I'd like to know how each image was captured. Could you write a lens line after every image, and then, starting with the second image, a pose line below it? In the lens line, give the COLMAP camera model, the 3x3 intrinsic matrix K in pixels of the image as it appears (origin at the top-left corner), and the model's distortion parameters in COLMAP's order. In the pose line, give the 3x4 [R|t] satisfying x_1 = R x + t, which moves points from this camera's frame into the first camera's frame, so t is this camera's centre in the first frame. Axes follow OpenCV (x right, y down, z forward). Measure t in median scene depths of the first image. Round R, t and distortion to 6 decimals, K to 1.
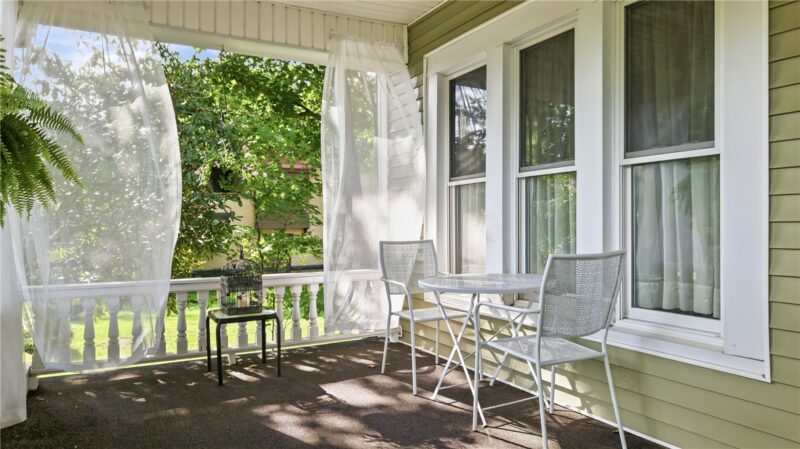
lens RADIAL K [[541.3, 0, 385.8], [0, 541.3, 226.5], [0, 0, 1]] dist [0.010583, 0.001680]
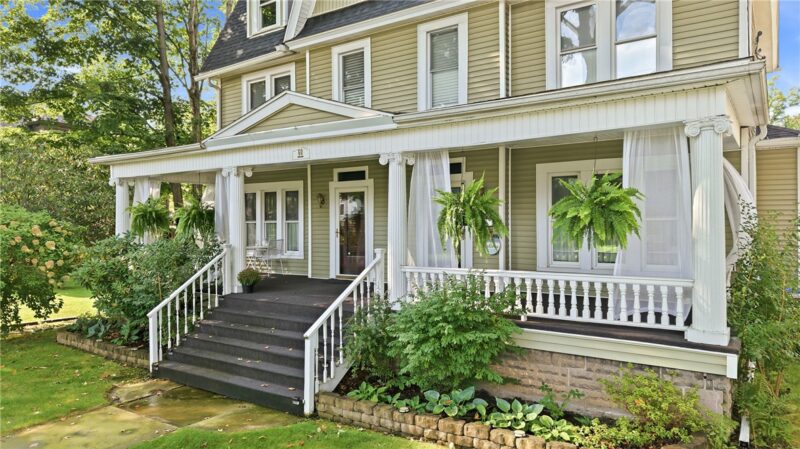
lens RADIAL K [[541.3, 0, 385.8], [0, 541.3, 226.5], [0, 0, 1]] dist [0.010583, 0.001680]
pose [[0.895201, -0.004166, 0.445643, -0.908756], [0.001678, 0.999981, 0.005977, -0.094853], [-0.445659, -0.004602, 0.895191, -3.674336]]
